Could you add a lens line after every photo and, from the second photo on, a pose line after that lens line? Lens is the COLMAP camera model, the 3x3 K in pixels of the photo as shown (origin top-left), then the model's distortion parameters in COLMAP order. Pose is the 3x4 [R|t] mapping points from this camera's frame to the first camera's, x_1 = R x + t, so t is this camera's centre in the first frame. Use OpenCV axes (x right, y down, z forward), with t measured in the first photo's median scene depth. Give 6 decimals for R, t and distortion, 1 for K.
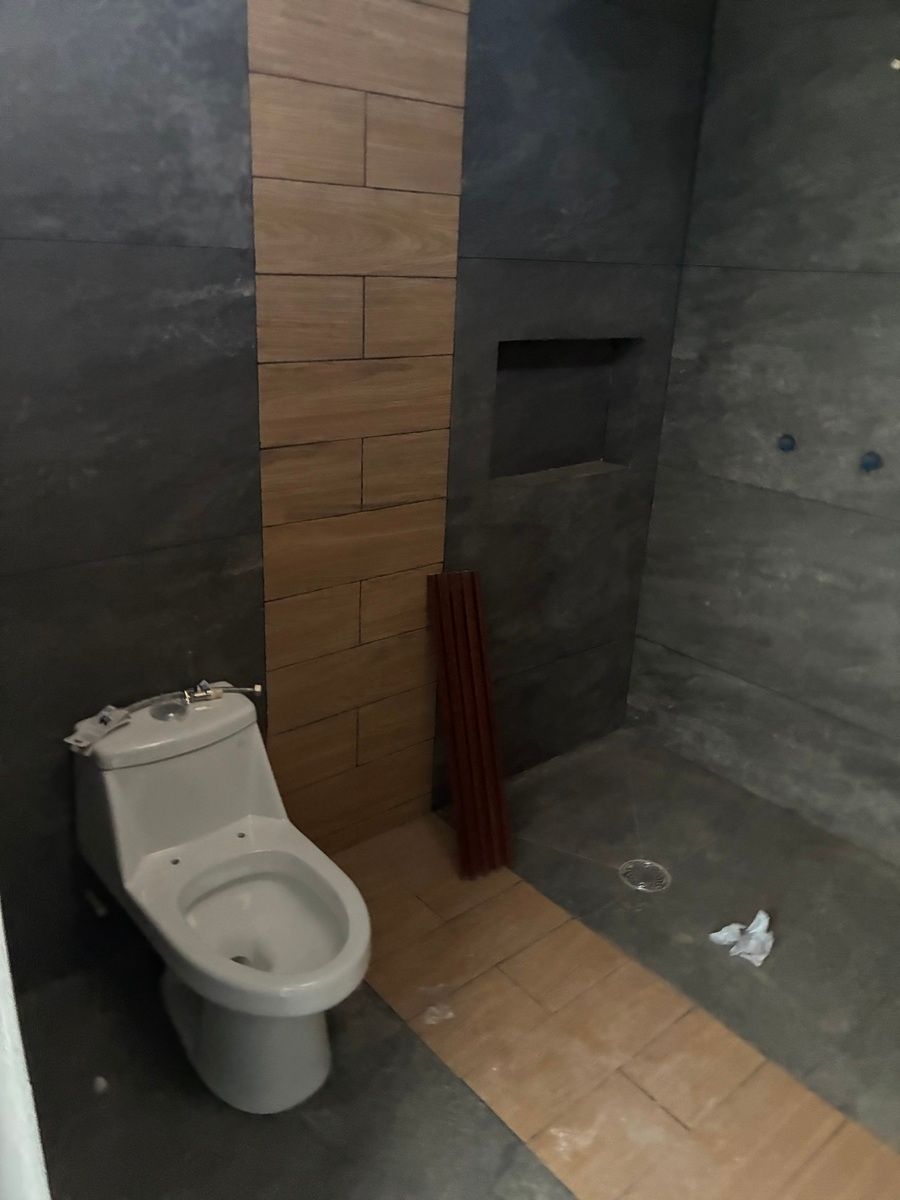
lens RADIAL K [[912.0, 0, 449.9], [0, 912.0, 595.7], [0, 0, 1]] dist [0.056832, -0.062132]
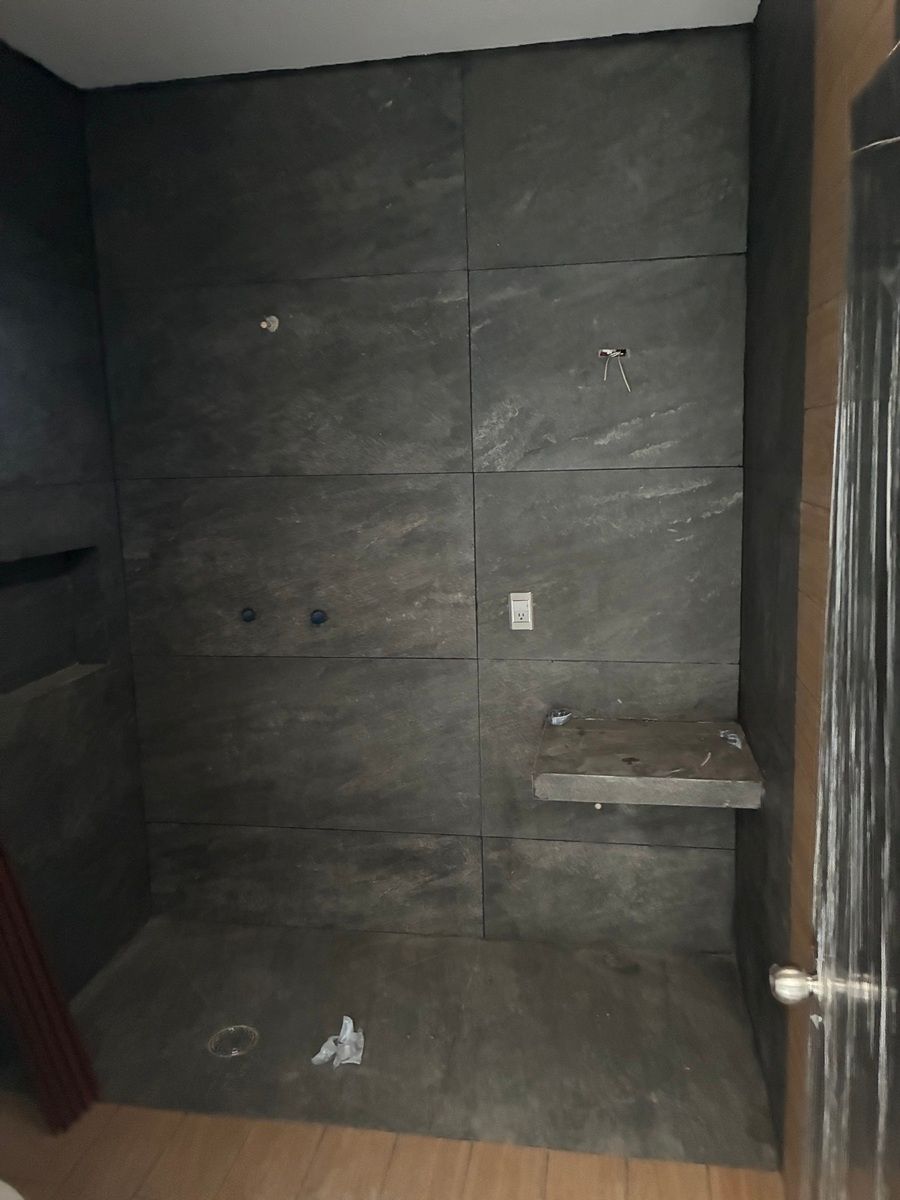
lens RADIAL K [[912.0, 0, 452.1], [0, 912.0, 598.4], [0, 0, 1]] dist [0.056832, -0.062132]
pose [[0.761844, -0.167055, 0.625849, -0.164252], [0.284422, 0.954323, -0.091493, -0.004091], [-0.581978, 0.247709, 0.774559, -0.066680]]
